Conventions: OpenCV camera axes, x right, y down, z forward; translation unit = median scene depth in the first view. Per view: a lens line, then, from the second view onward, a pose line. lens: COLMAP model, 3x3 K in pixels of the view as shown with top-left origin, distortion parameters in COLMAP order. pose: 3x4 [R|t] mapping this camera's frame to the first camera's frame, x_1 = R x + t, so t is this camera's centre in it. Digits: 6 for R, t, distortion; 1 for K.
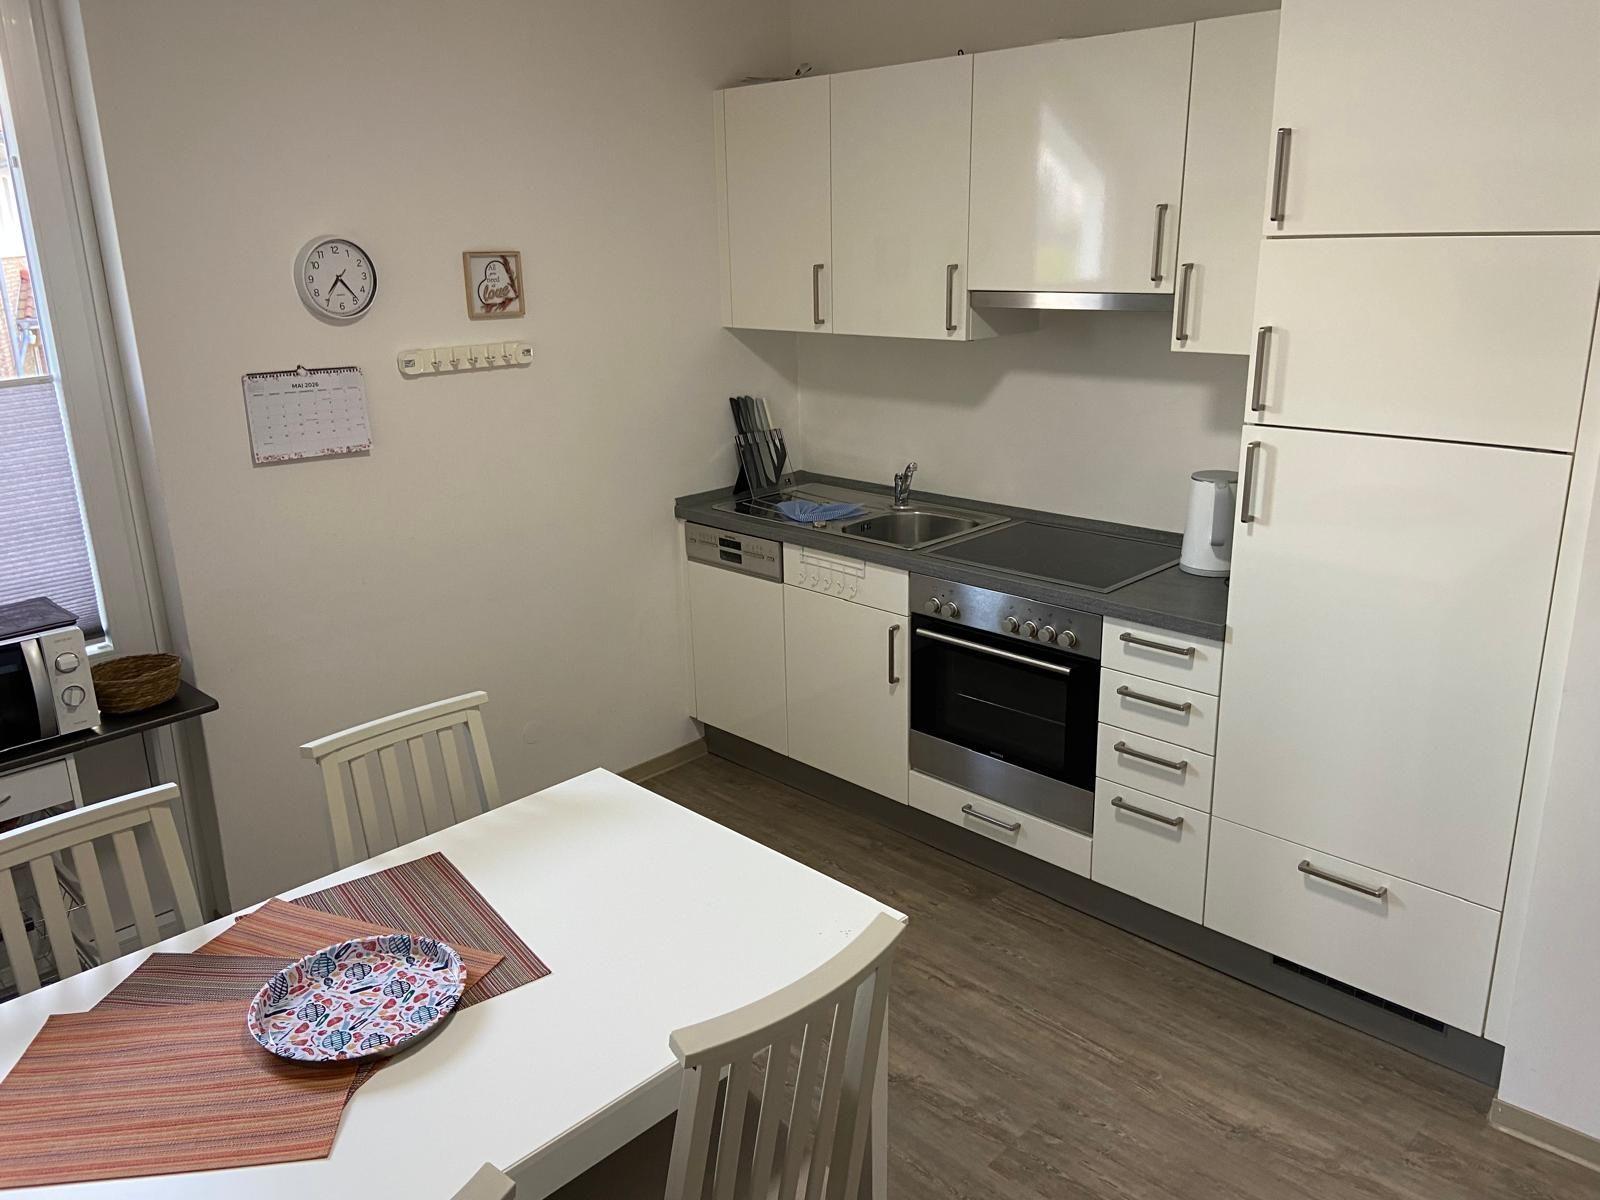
lens RADIAL K [[1234.2, 0, 775.5], [0, 1234.2, 601.7], [0, 0, 1]] dist [0.155748, -0.182905]
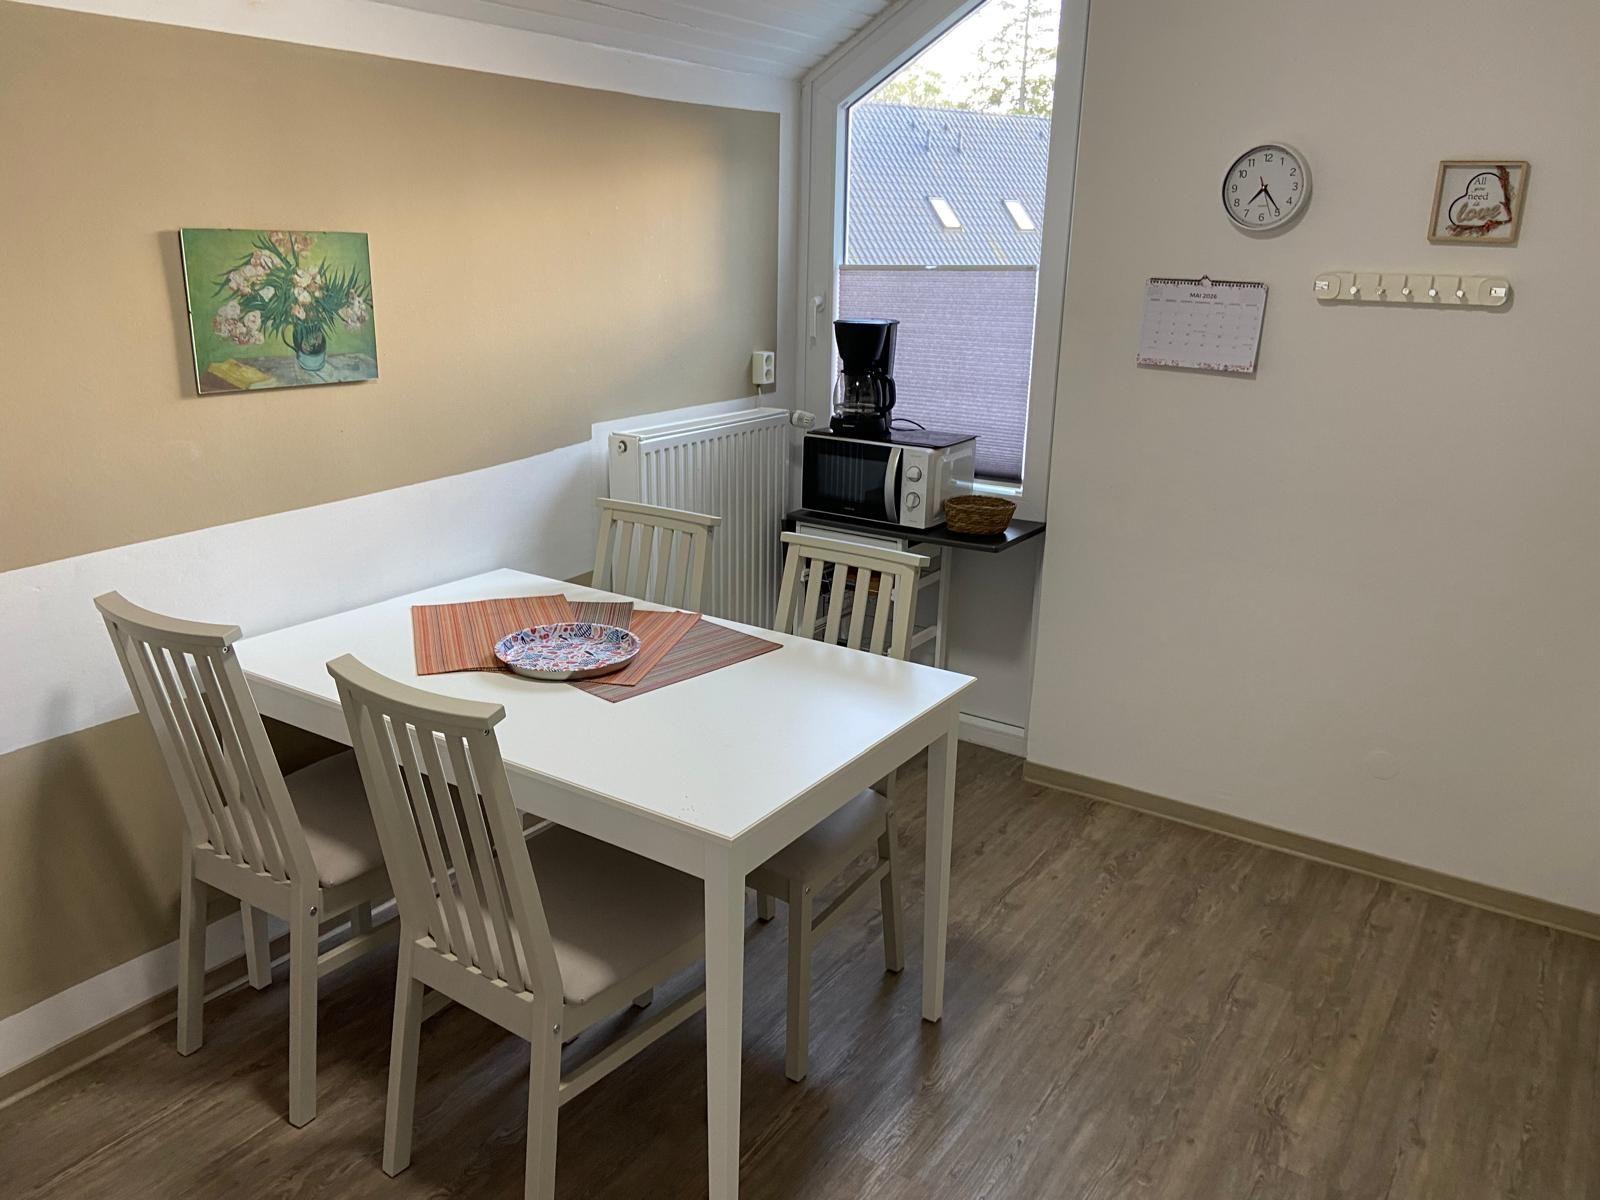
lens RADIAL K [[1234.2, 0, 775.5], [0, 1234.2, 601.7], [0, 0, 1]] dist [0.155748, -0.182905]
pose [[0.181419, 0.313820, -0.931989, 0.574624], [-0.307775, 0.918225, 0.249274, -0.092333], [0.934003, 0.241620, 0.263169, 0.469272]]
